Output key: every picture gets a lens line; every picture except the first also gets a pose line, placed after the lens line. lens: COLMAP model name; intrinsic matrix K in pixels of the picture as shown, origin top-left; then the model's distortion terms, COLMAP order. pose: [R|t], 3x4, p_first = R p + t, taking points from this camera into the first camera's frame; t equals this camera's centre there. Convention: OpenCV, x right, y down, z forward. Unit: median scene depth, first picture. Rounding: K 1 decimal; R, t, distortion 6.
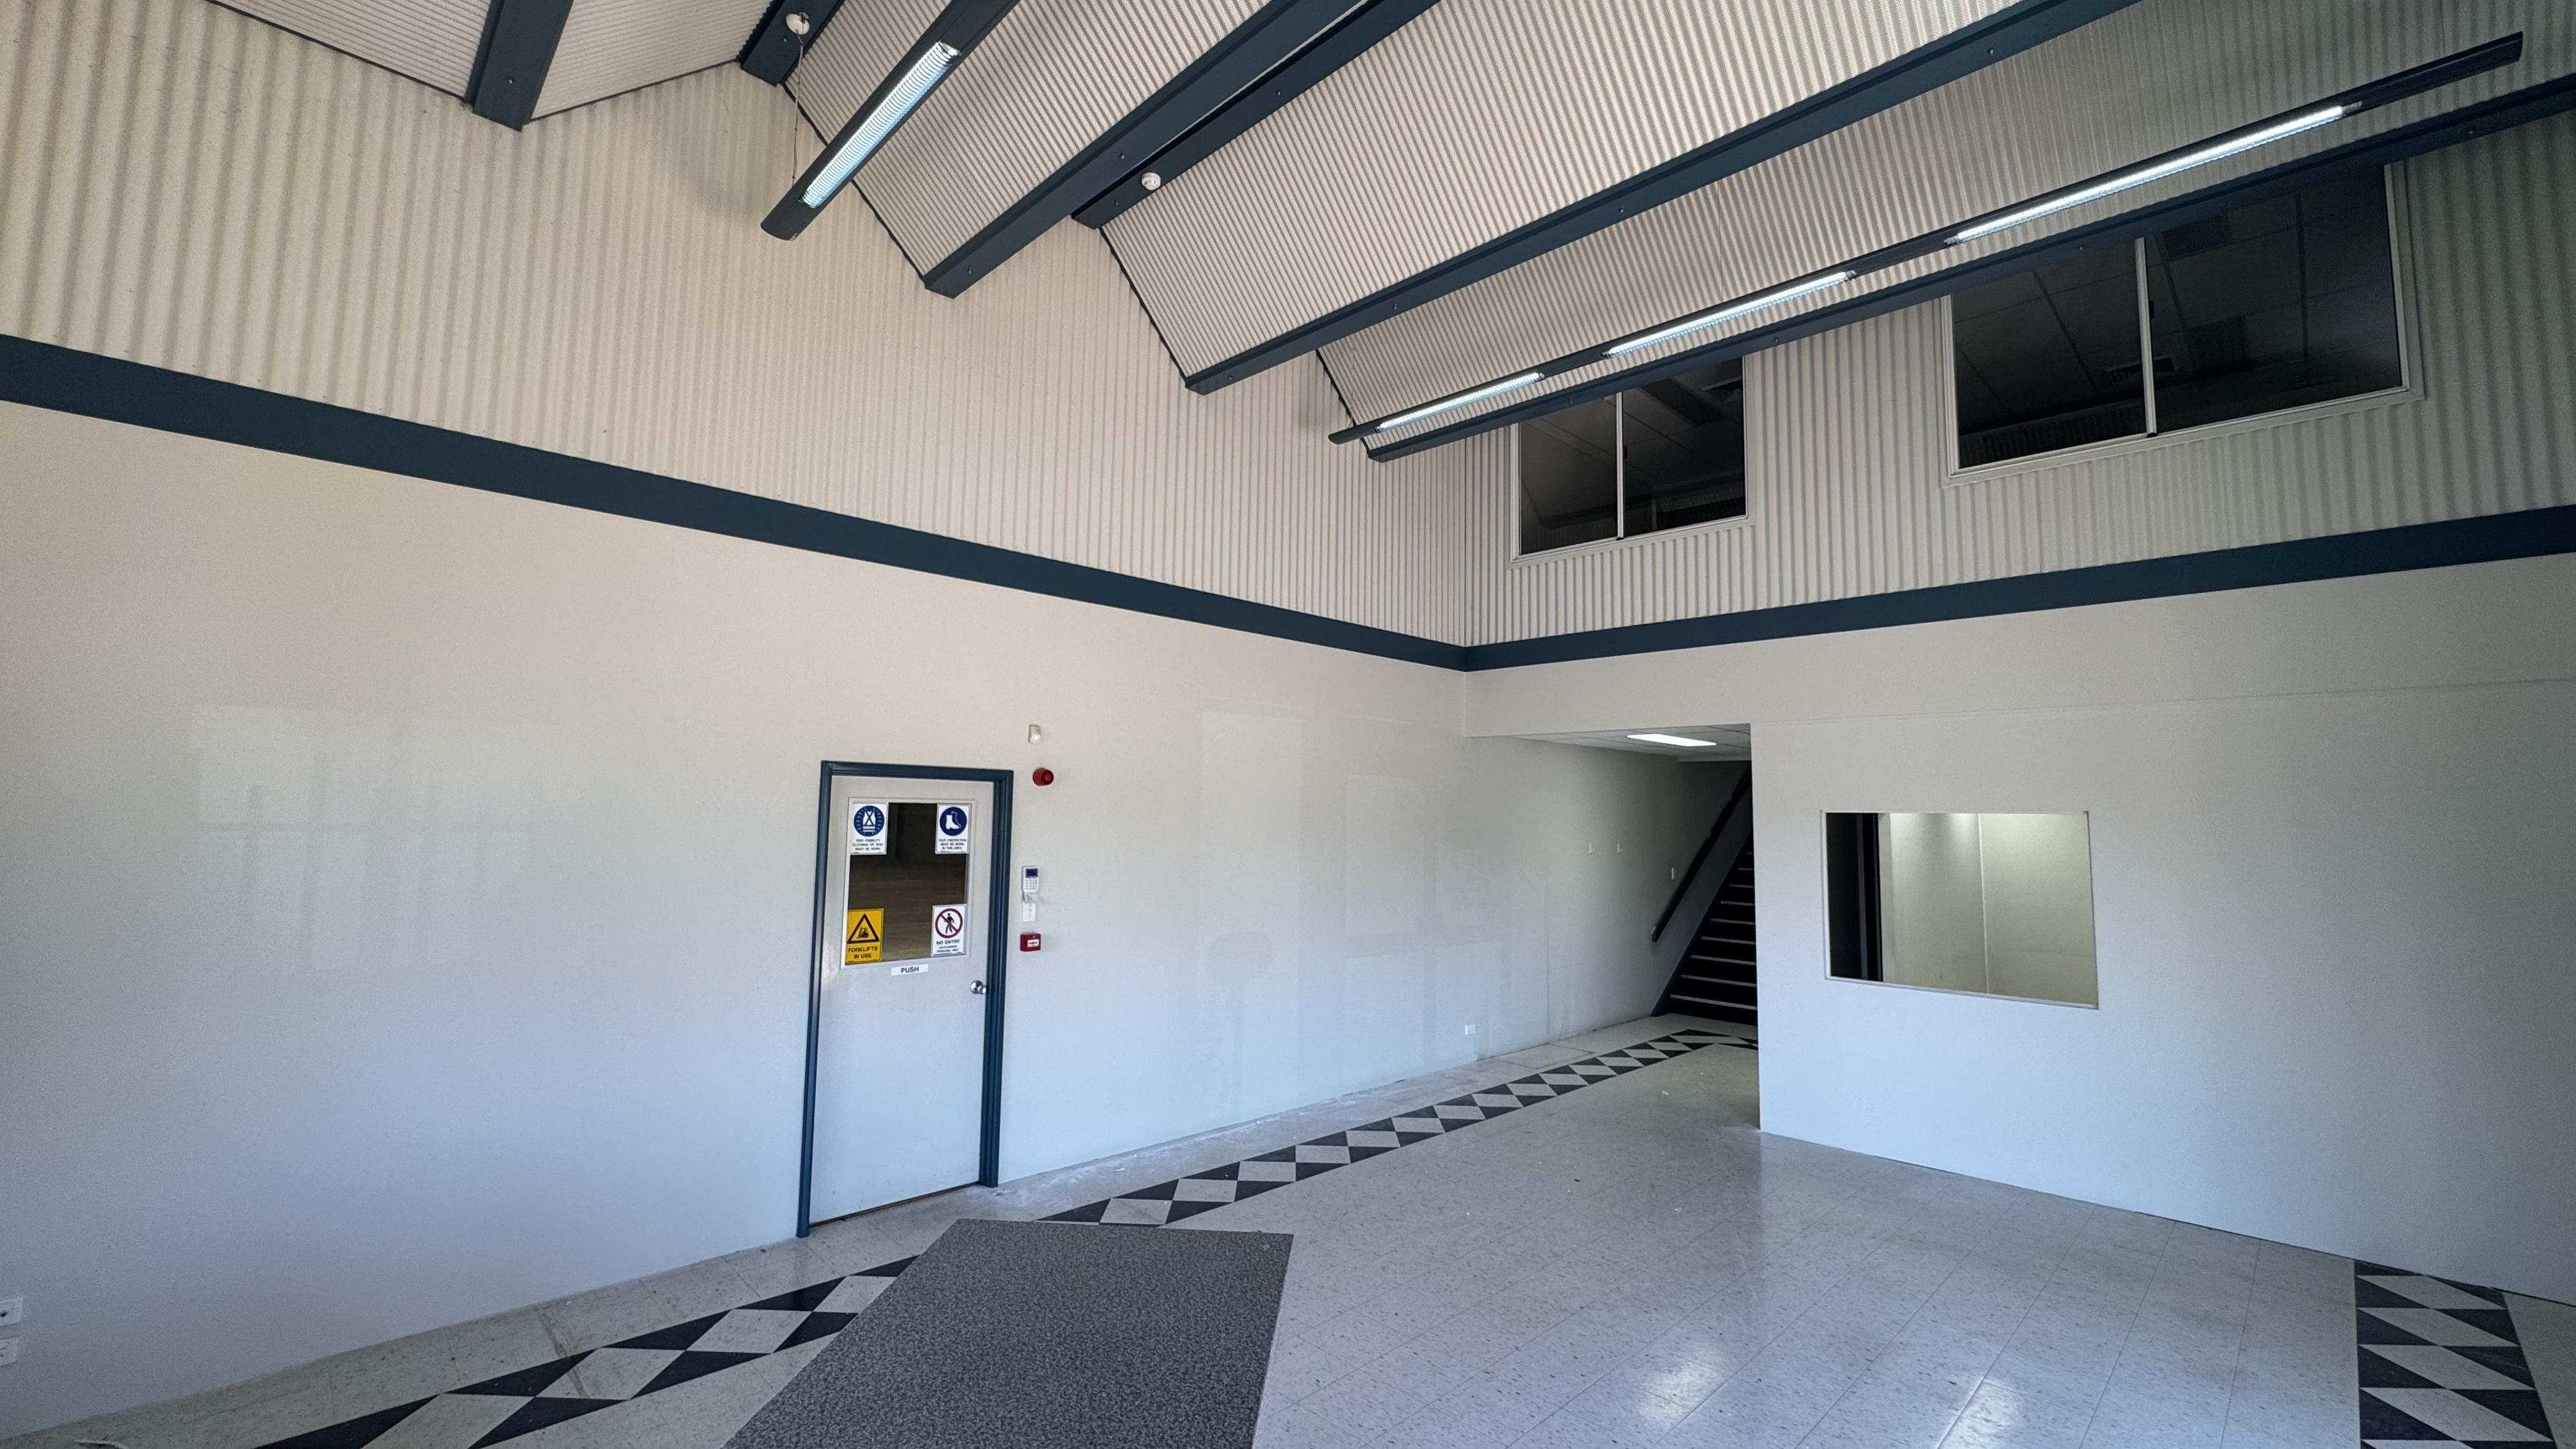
lens RADIAL K [[1034.5, 0, 1288.0], [0, 1034.5, 724.5], [0, 0, 1]] dist [-0.002861, 0.000721]
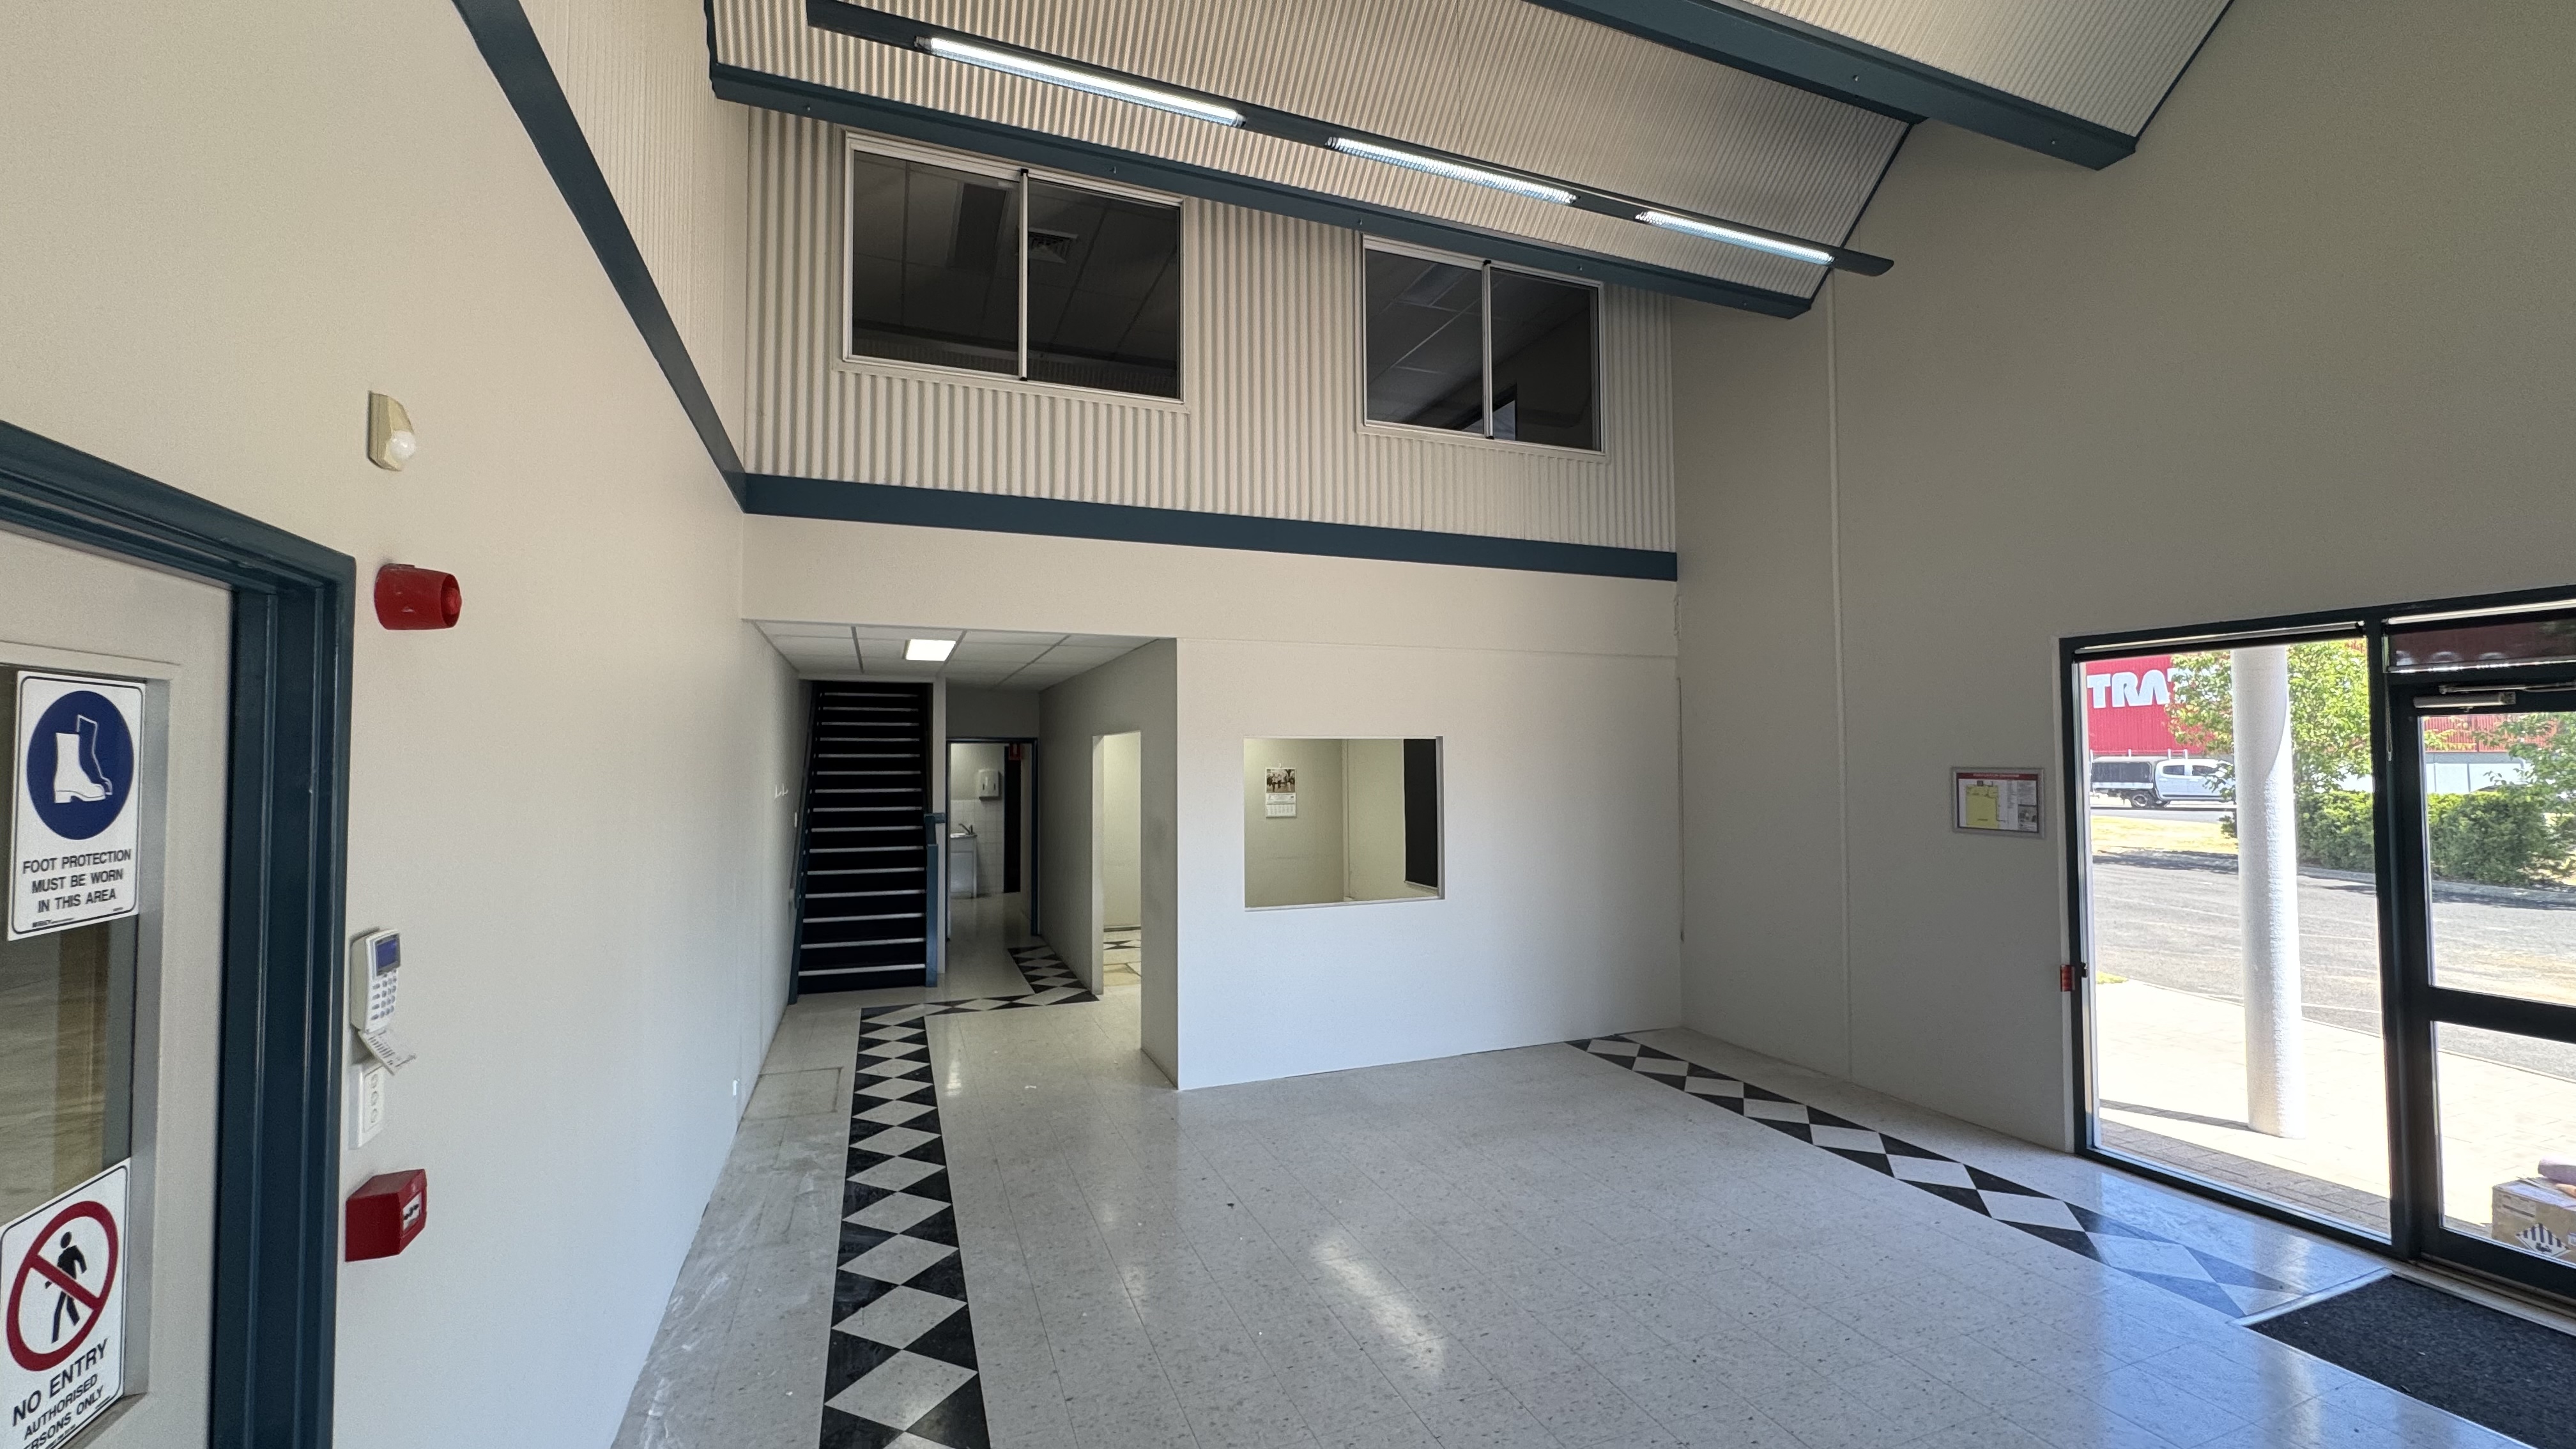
lens RADIAL K [[1034.5, 0, 1288.0], [0, 1034.5, 724.5], [0, 0, 1]] dist [-0.002861, 0.000721]
pose [[0.392948, 0.014514, 0.919446, -0.408007], [-0.072346, 0.997264, 0.015176, 0.065329], [-0.916710, -0.072481, 0.392923, 0.701375]]
